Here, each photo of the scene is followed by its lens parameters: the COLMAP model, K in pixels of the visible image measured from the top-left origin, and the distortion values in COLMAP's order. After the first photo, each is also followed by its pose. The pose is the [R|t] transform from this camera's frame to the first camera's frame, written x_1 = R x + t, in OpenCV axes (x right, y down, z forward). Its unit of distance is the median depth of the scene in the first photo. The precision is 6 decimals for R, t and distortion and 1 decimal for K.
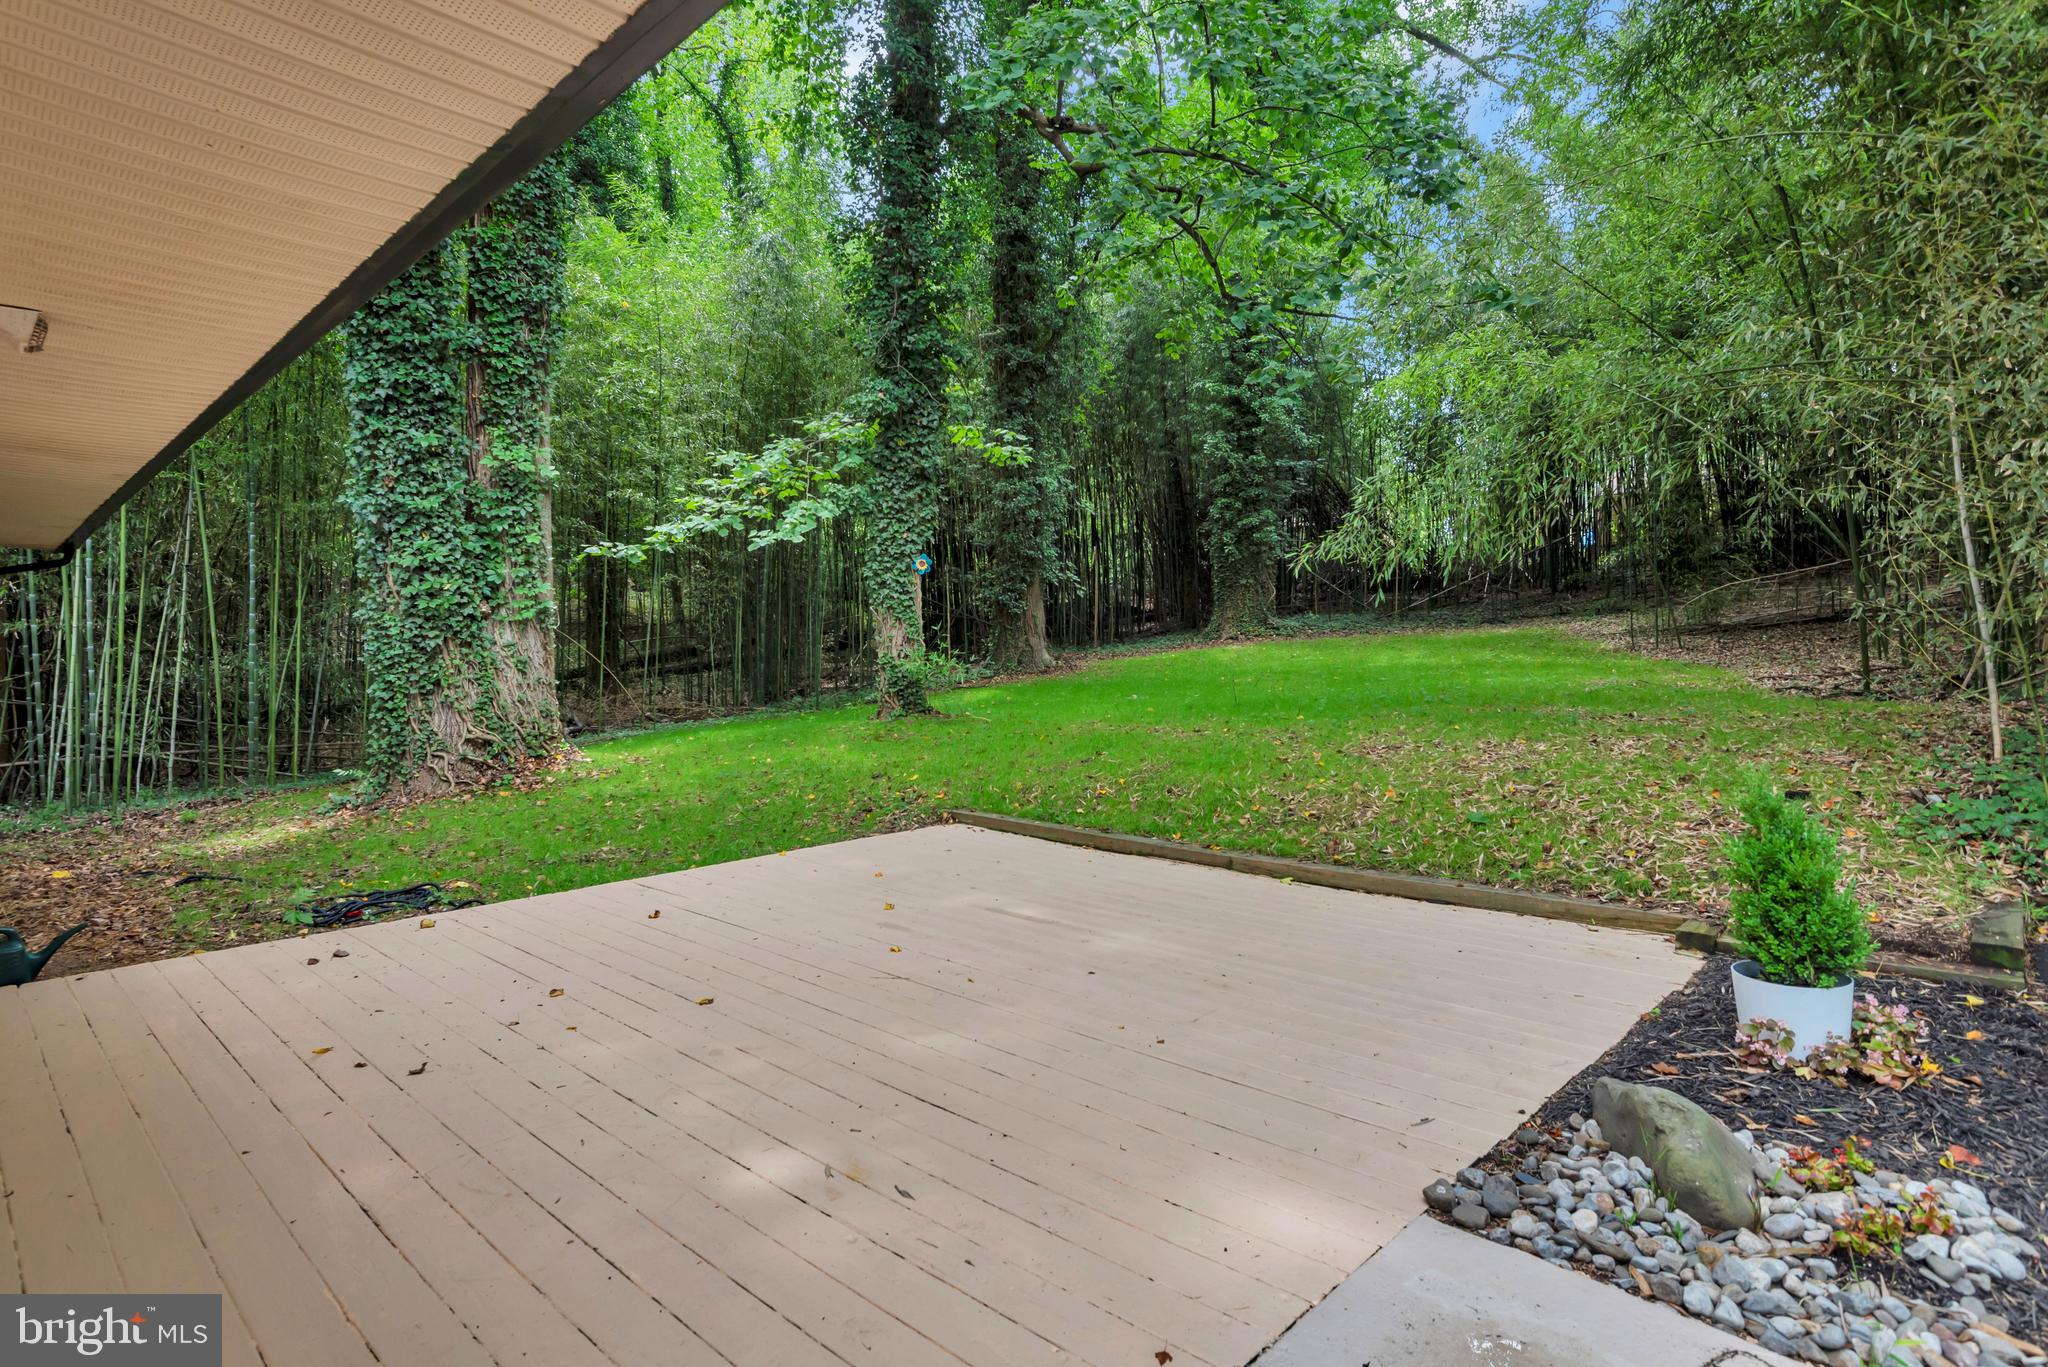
lens RADIAL K [[1066.7, 0, 1025.3], [0, 1066.7, 680.5], [0, 0, 1]] dist [0.004784, 0.000311]
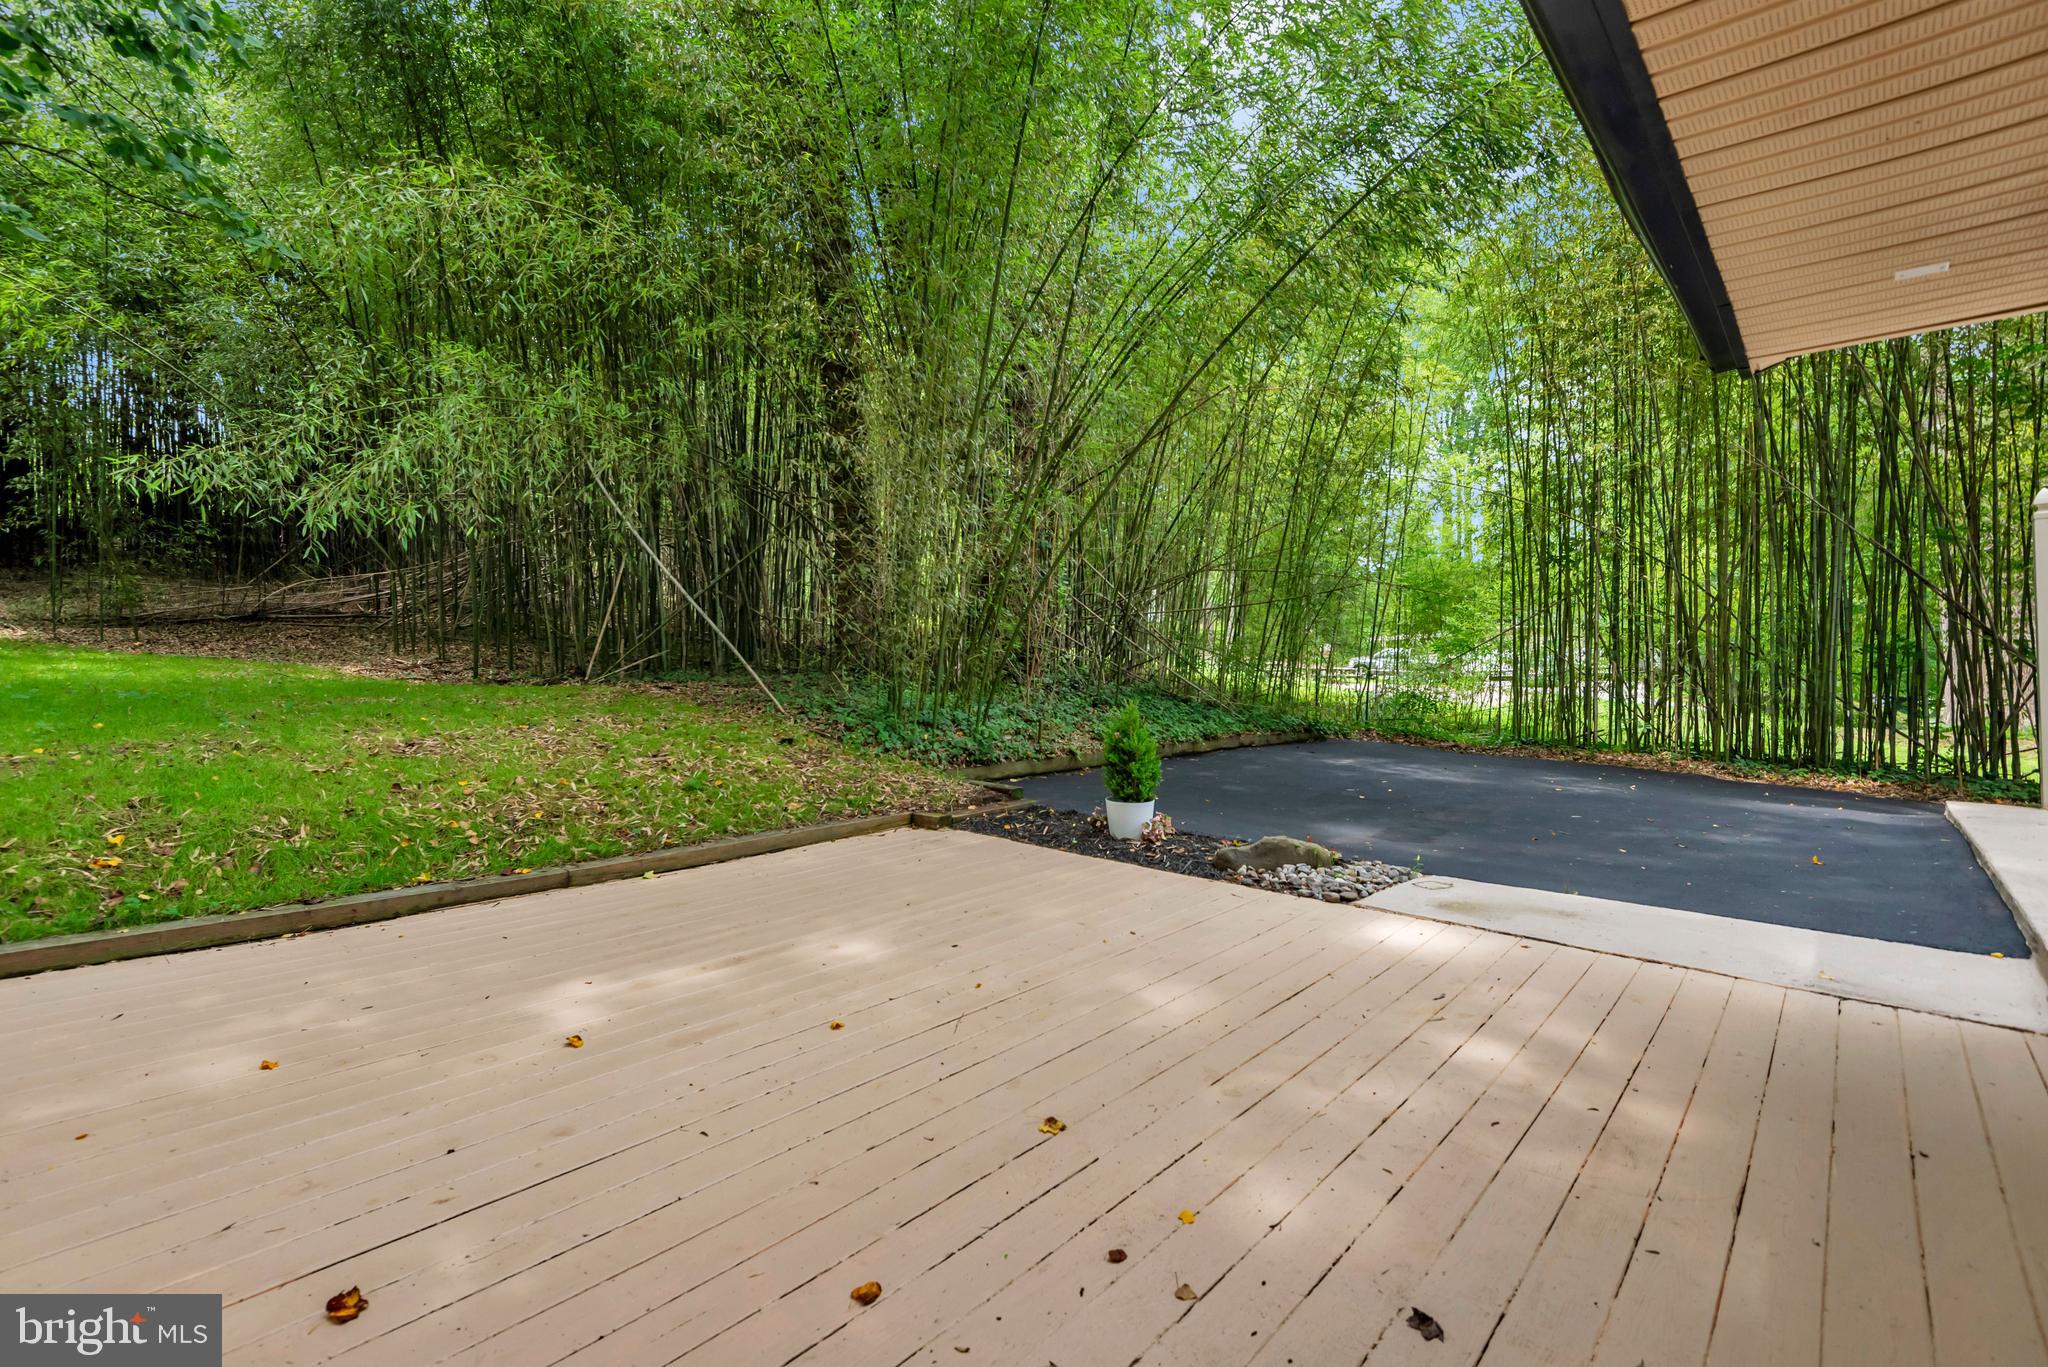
lens RADIAL K [[928.5, 0, 1021.5], [0, 928.5, 663.6], [0, 0, 1]] dist [0.004147, 0.000489]
pose [[-0.022380, -0.002236, 0.999747, -0.692802], [0.017938, 0.999836, 0.002638, 0.002392], [-0.999589, 0.017993, -0.022336, 0.799708]]
